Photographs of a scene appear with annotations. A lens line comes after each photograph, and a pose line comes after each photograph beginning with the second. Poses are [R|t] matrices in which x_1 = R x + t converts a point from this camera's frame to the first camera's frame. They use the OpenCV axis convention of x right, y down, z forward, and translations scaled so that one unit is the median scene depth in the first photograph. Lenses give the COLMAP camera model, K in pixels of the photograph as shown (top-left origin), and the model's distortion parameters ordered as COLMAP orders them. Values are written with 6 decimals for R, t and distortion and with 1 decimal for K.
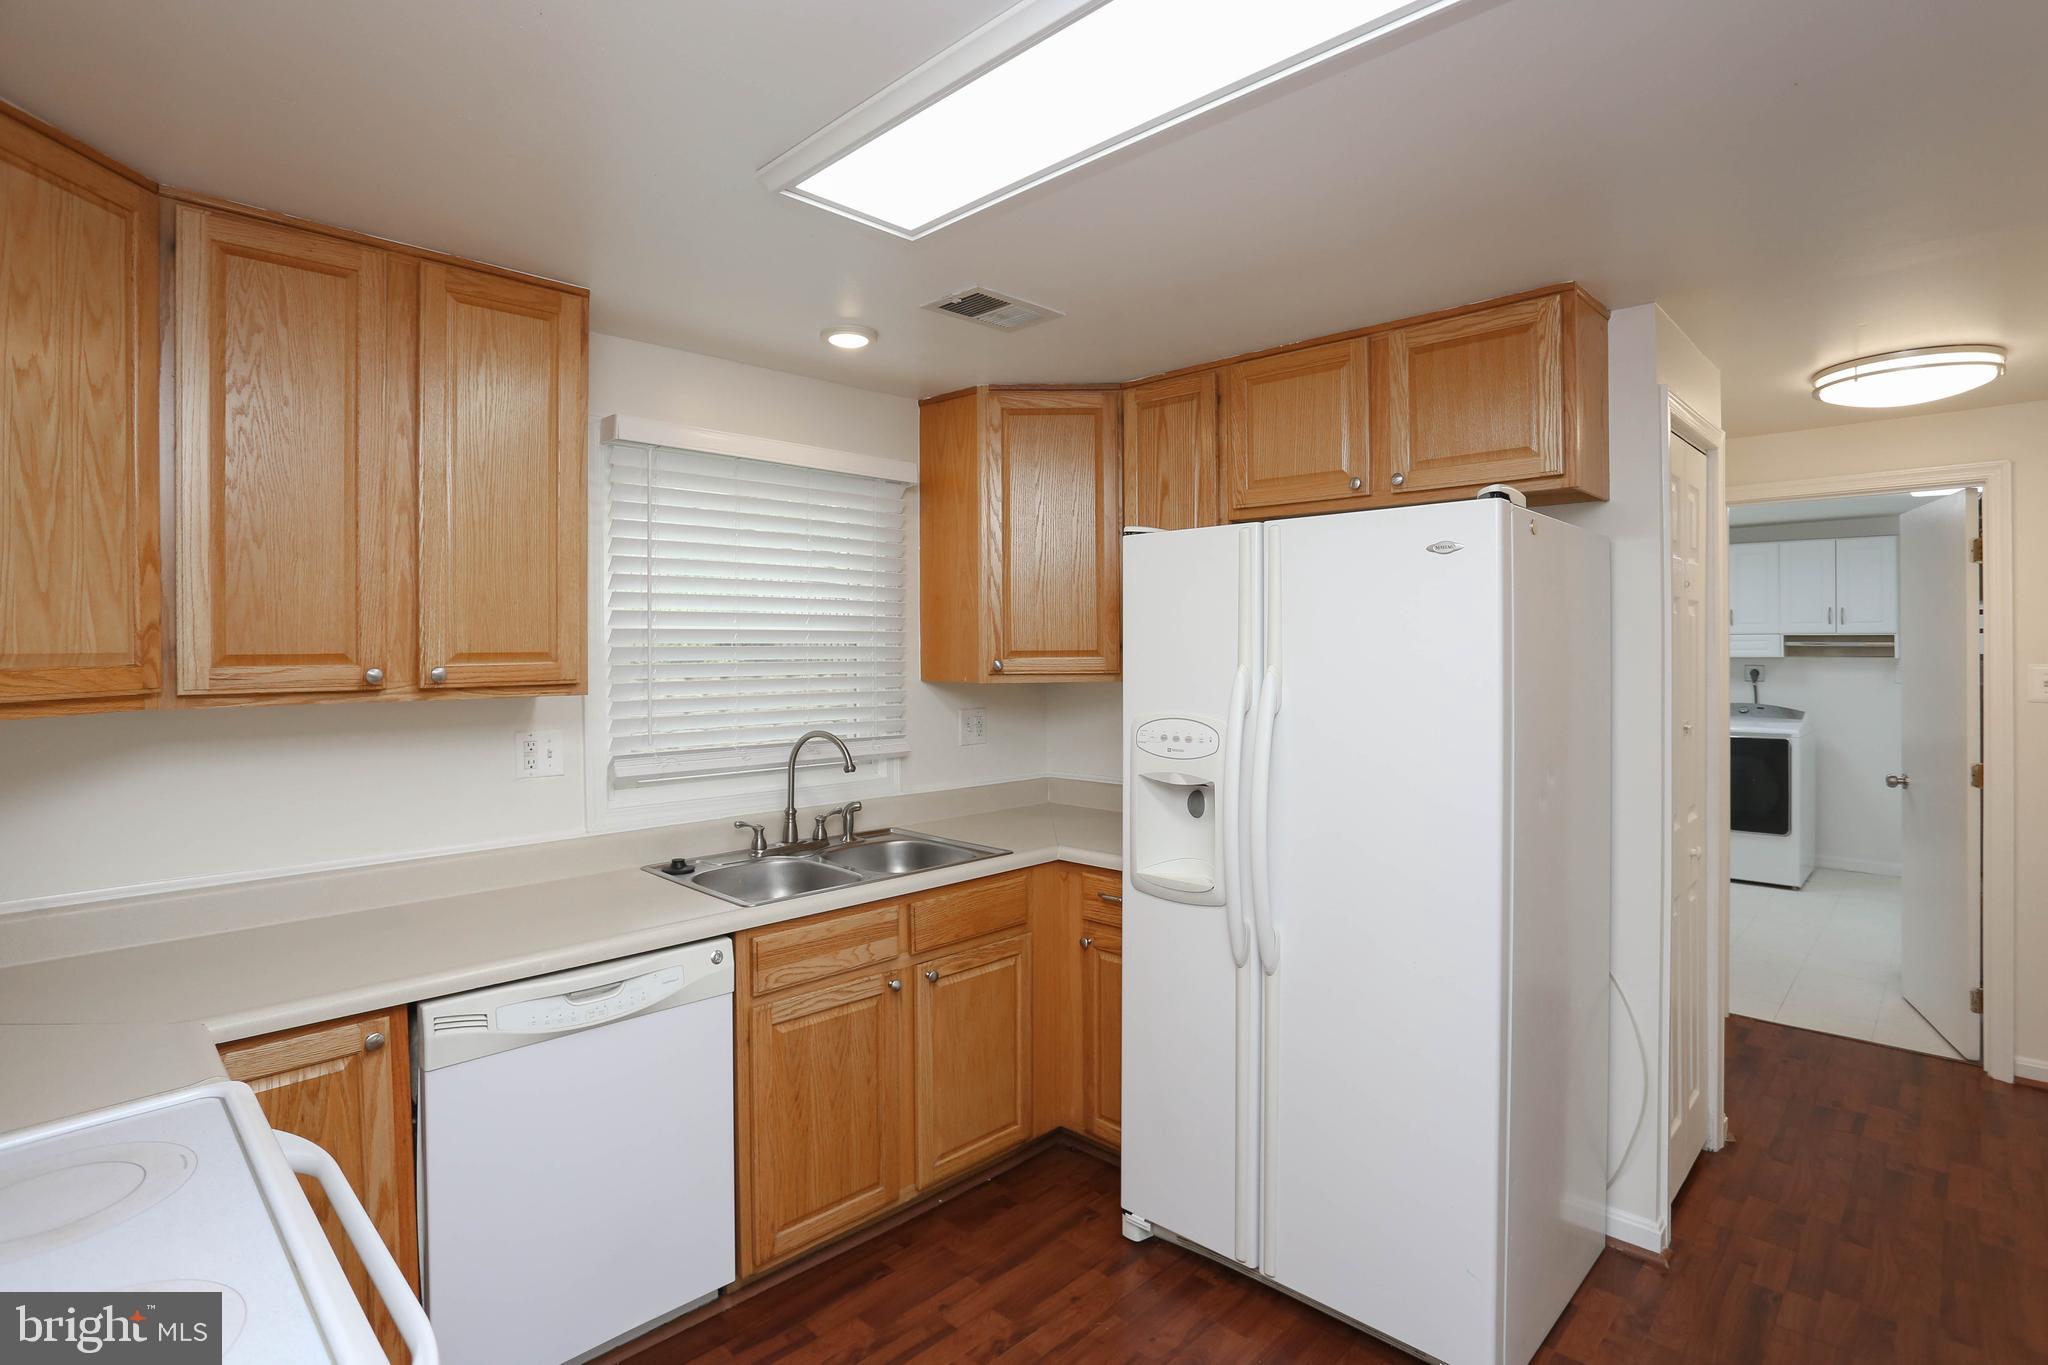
lens RADIAL K [[996.1, 0, 996.2], [0, 996.1, 659.6], [0, 0, 1]] dist [-0.060295, 0.017545]
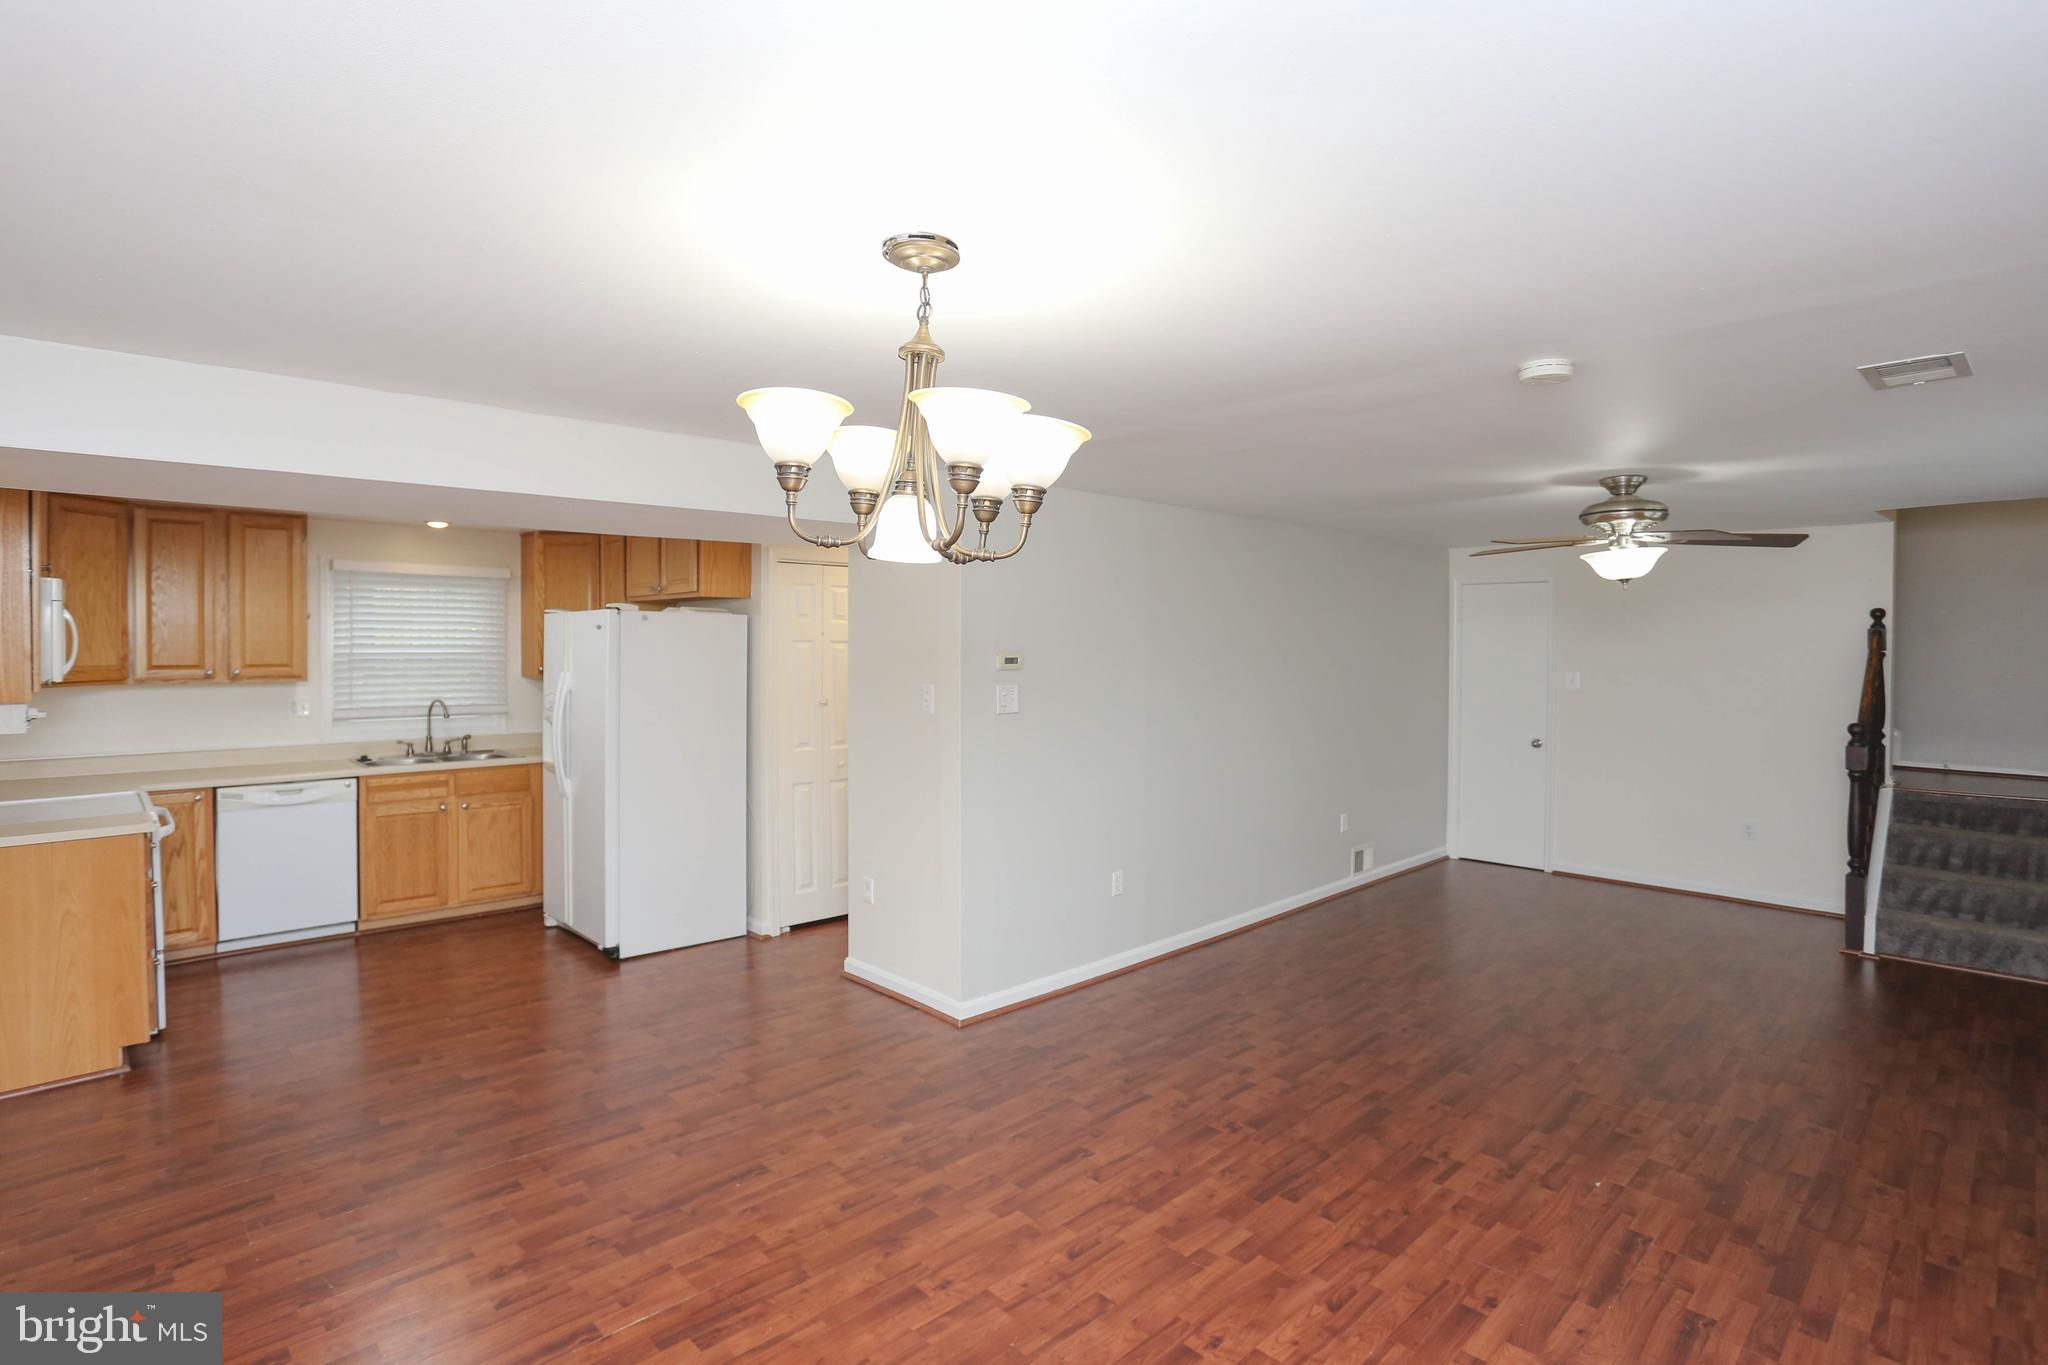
lens RADIAL K [[996.1, 0, 996.2], [0, 996.1, 659.6], [0, 0, 1]] dist [-0.060295, 0.017545]
pose [[0.999610, 0.004608, -0.027549, 1.347334], [-0.004512, 0.999984, 0.003551, -0.033330], [0.027565, -0.003425, 0.999614, -1.342629]]
